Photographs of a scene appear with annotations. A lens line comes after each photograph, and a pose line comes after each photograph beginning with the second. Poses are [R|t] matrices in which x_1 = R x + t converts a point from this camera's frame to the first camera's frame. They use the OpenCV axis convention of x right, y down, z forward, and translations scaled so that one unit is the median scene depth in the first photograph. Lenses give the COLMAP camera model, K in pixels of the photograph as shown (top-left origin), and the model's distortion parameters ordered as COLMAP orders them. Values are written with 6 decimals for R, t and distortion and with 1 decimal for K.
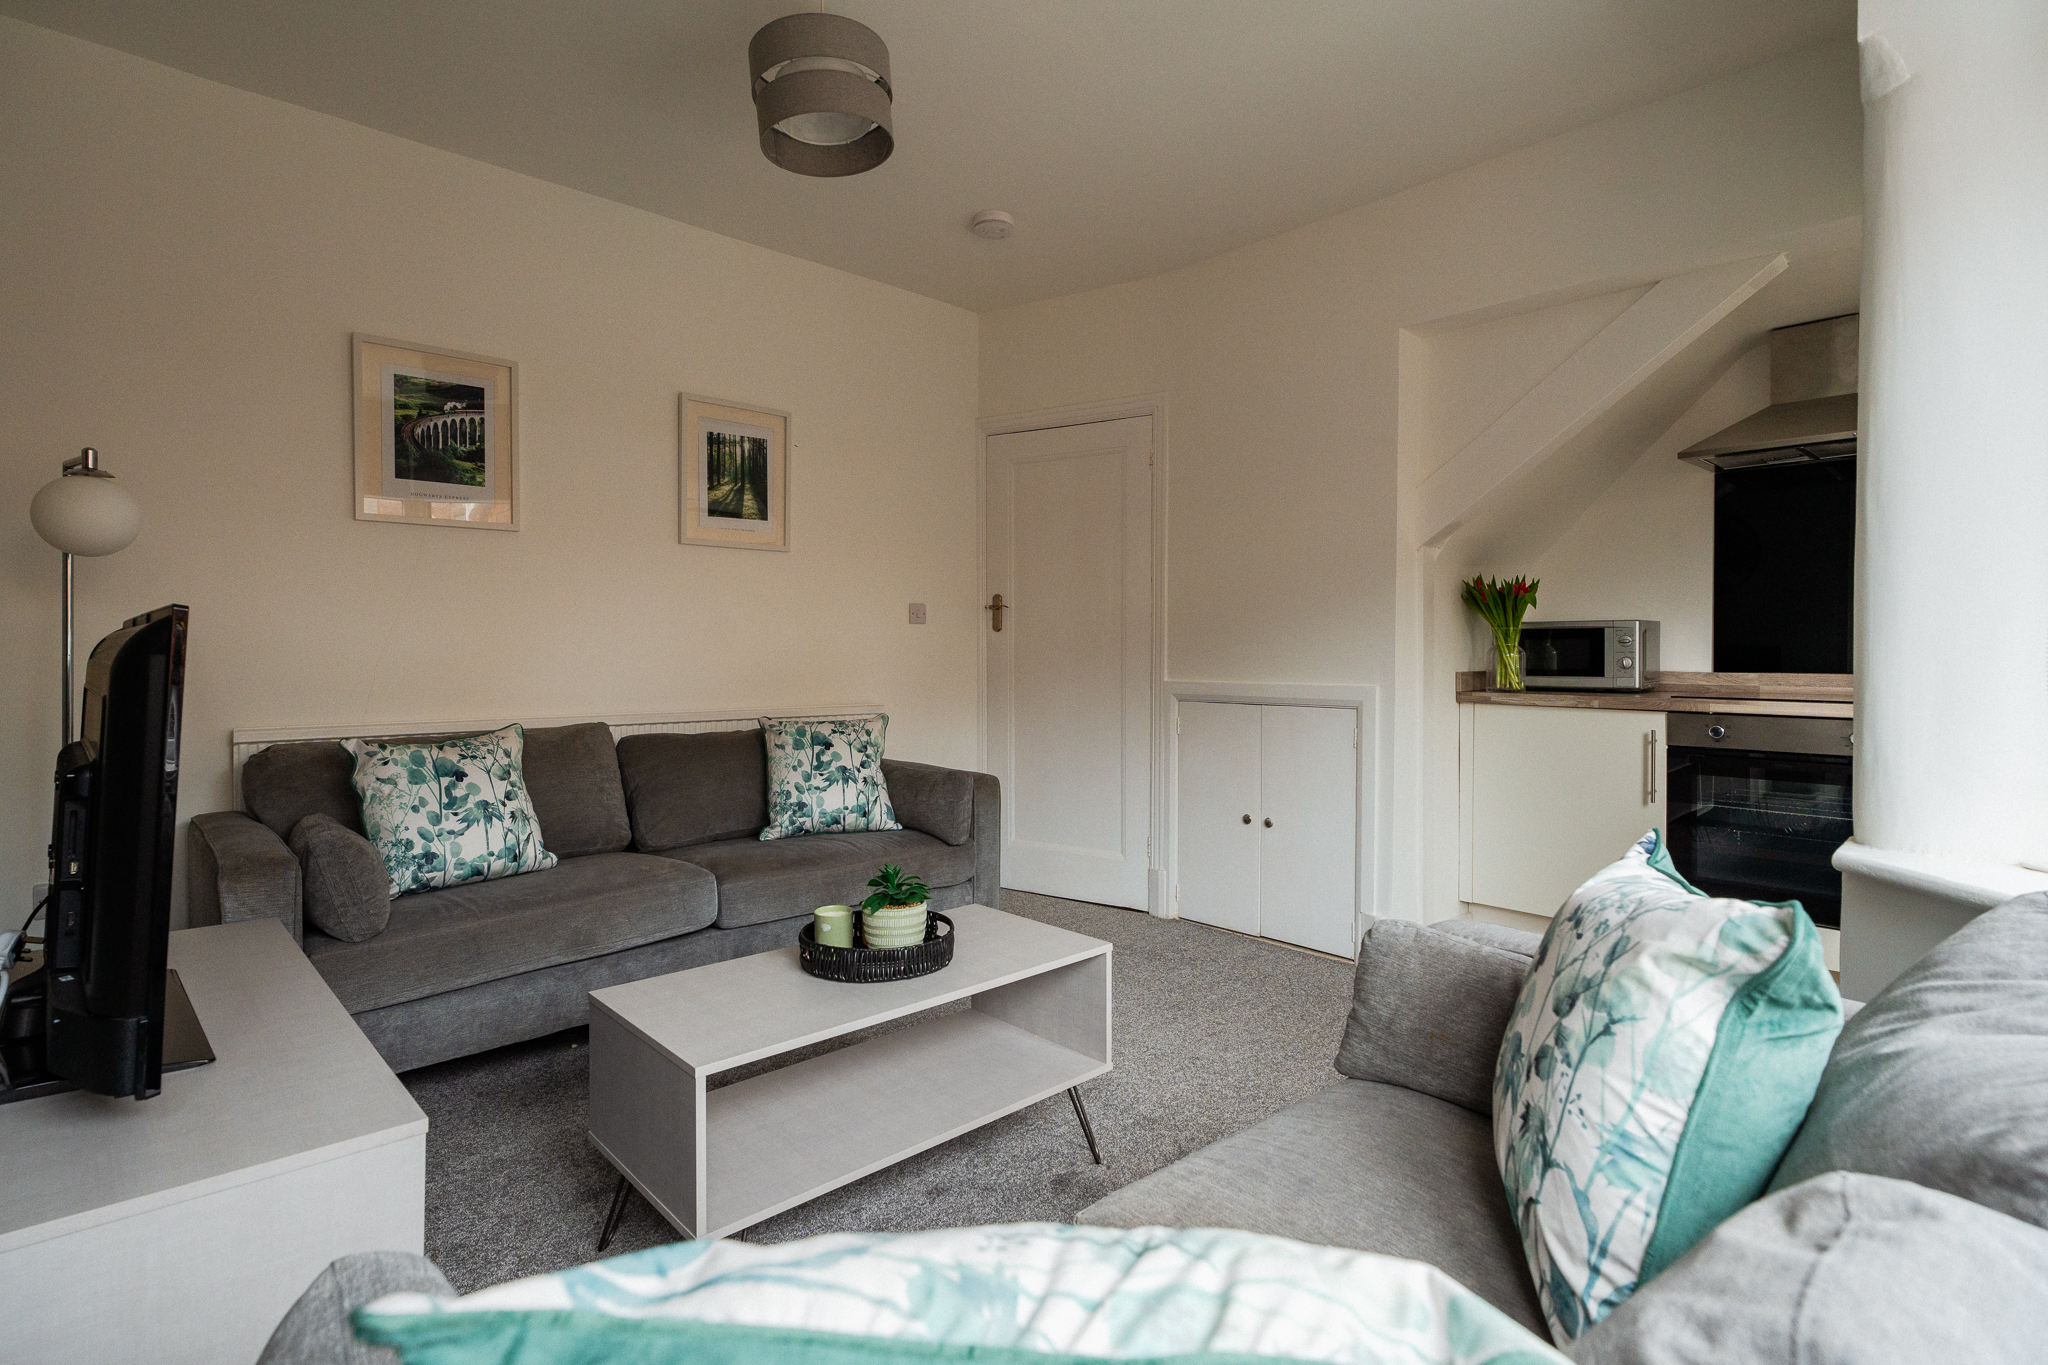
lens RADIAL K [[962.6, 0, 1024.0], [0, 962.6, 682.5], [0, 0, 1]] dist [-0.027020, 0.000043]
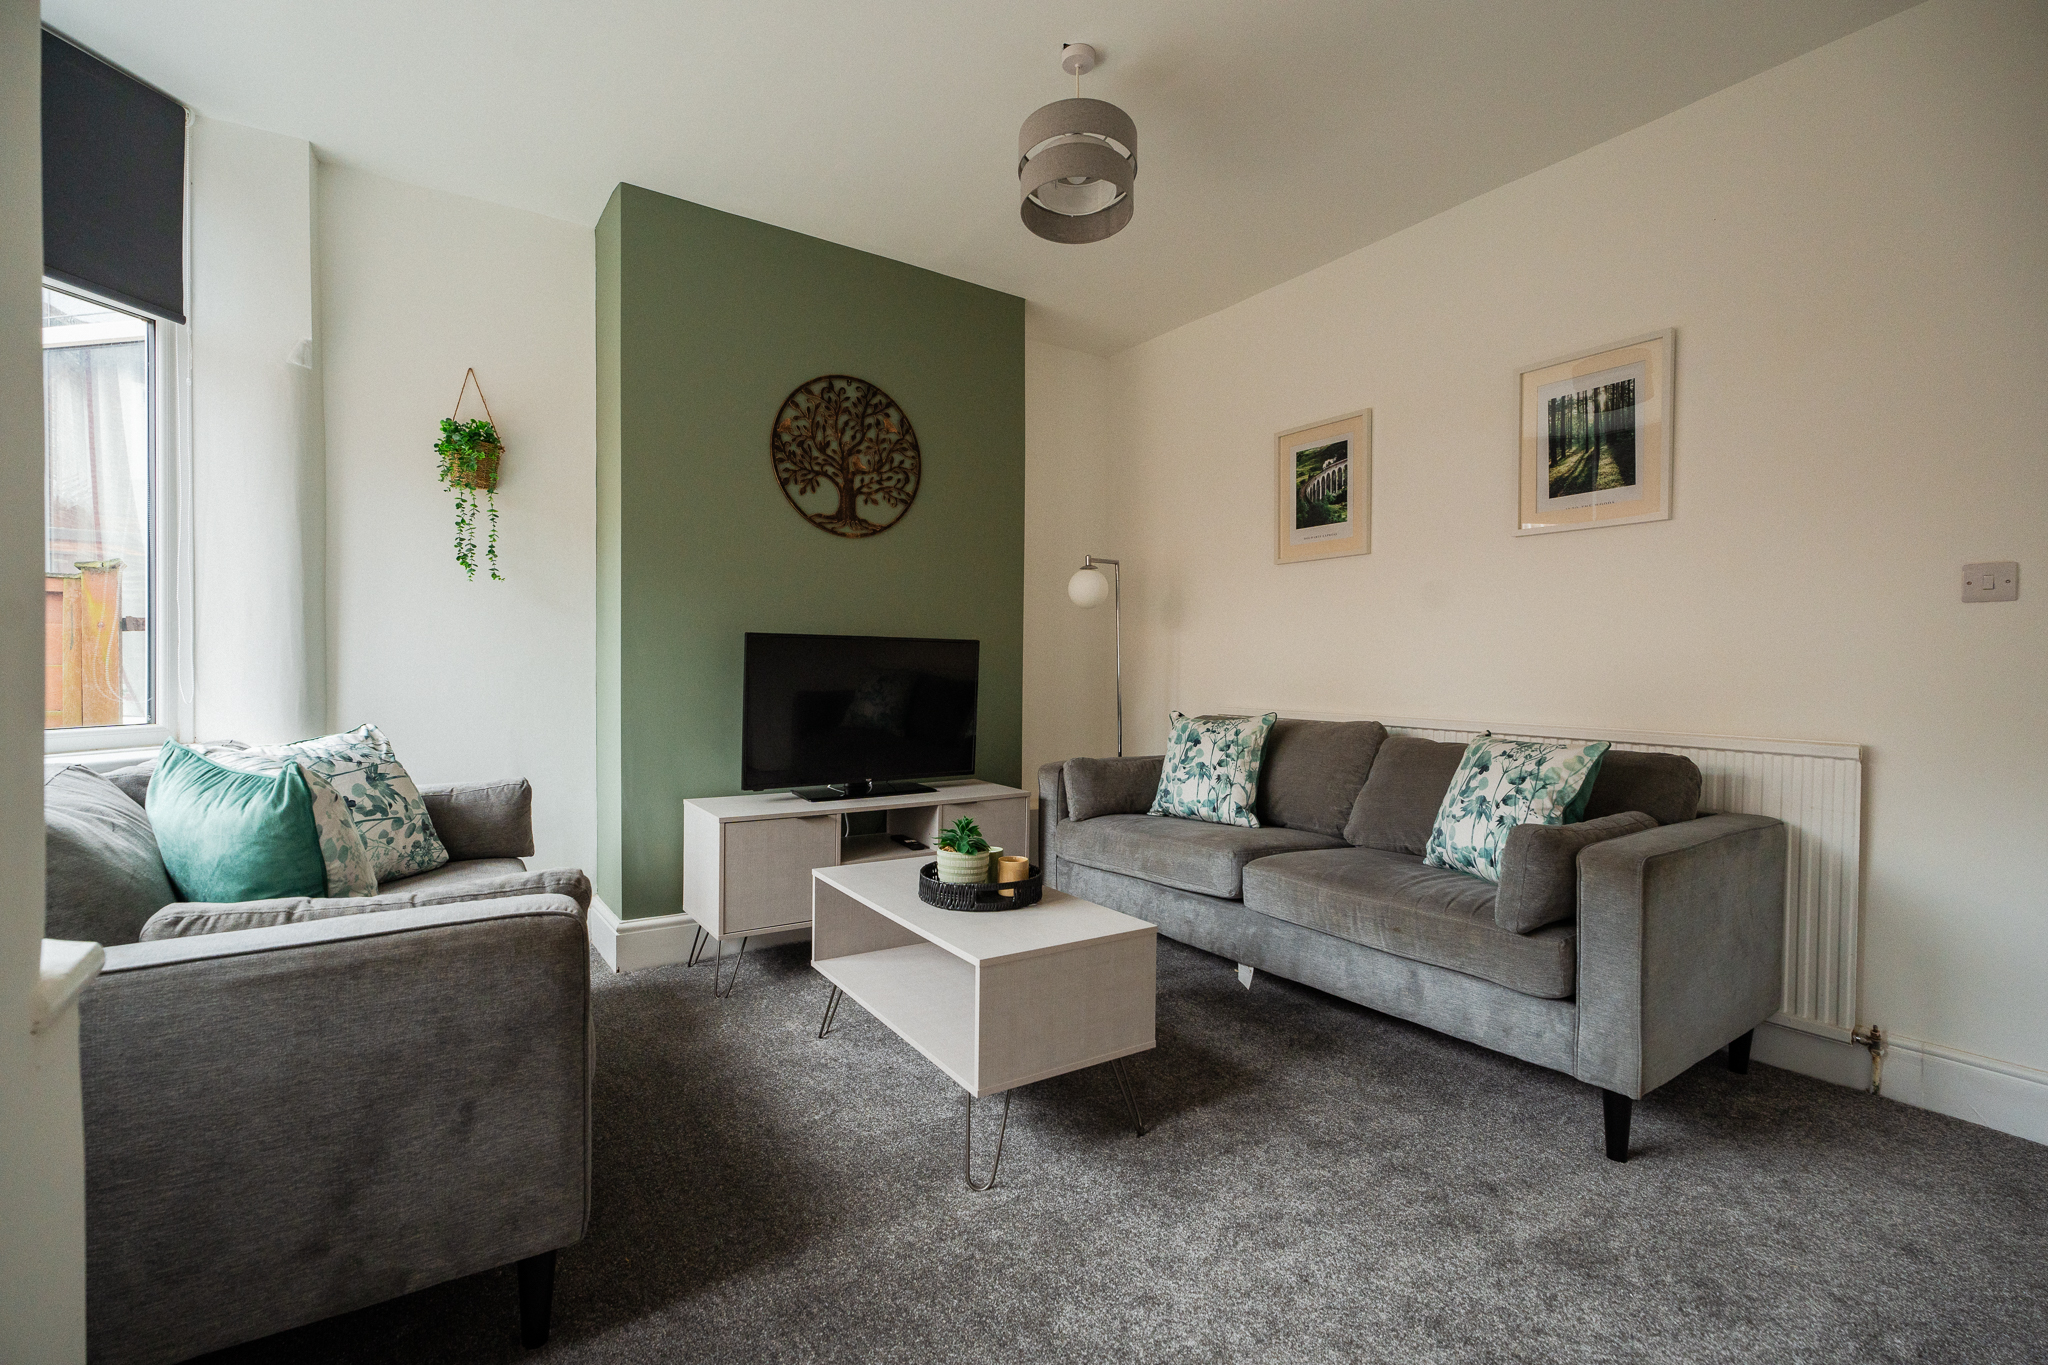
lens RADIAL K [[909.2, 0, 1002.4], [0, 909.2, 678.0], [0, 0, 1]] dist [0.000985, 0.000196]
pose [[-0.167631, 0.013449, -0.985758, 0.670967], [-0.034165, 0.999227, 0.019443, -0.013527], [0.985258, 0.036938, -0.167041, 0.788688]]
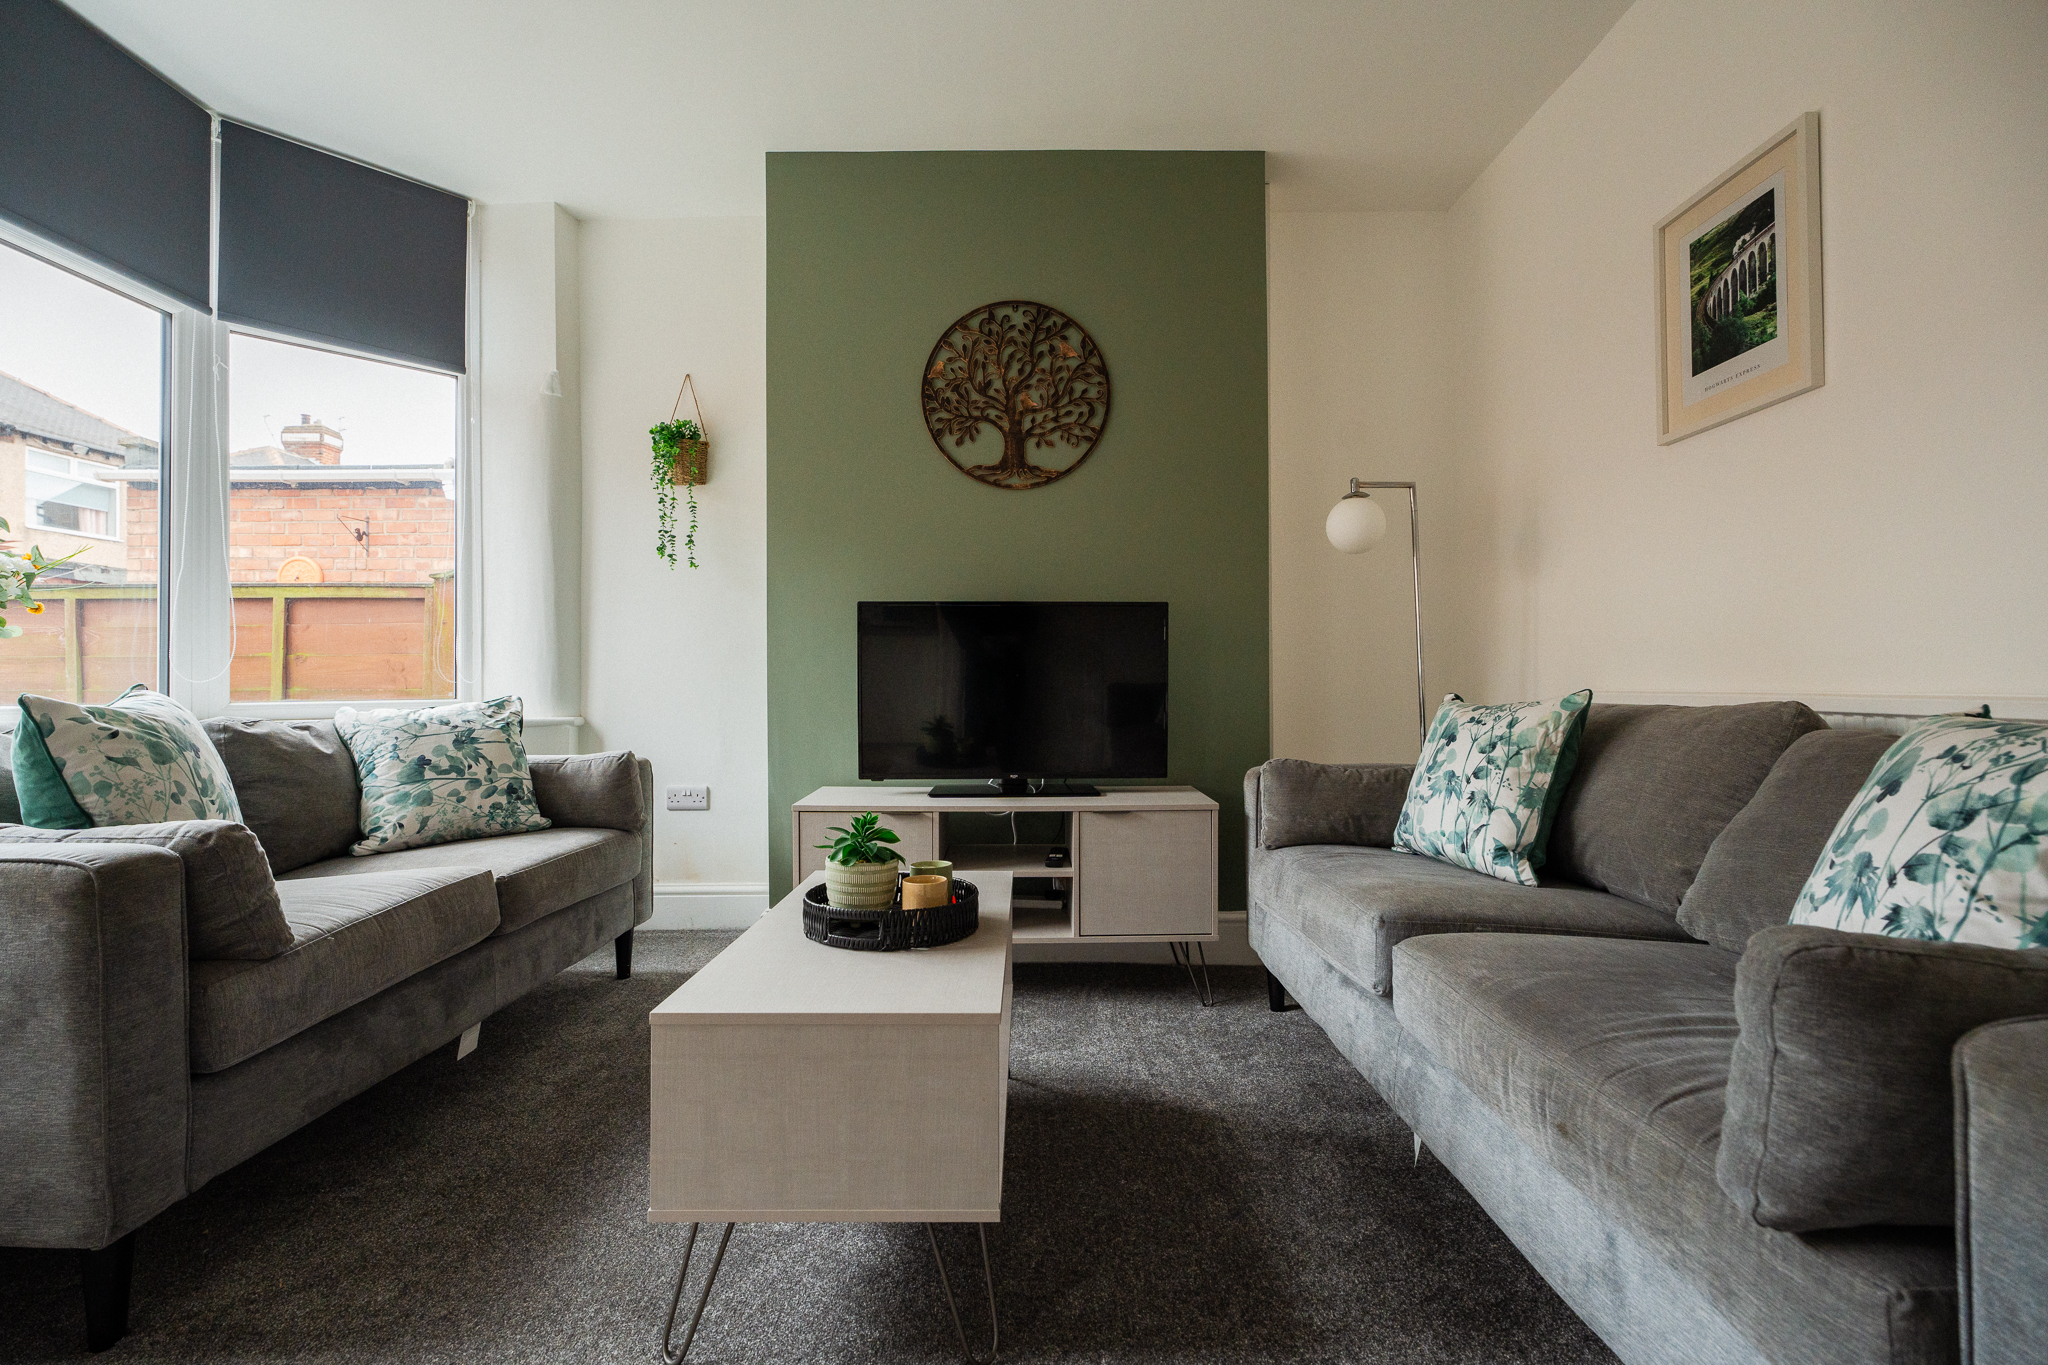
lens RADIAL K [[909.2, 0, 1002.4], [0, 909.2, 678.0], [0, 0, 1]] dist [0.000985, 0.000196]
pose [[-0.688421, 0.001053, -0.725311, 0.261766], [-0.013614, 0.999804, 0.014373, 0.027955], [0.725184, 0.019770, -0.688272, 1.076975]]
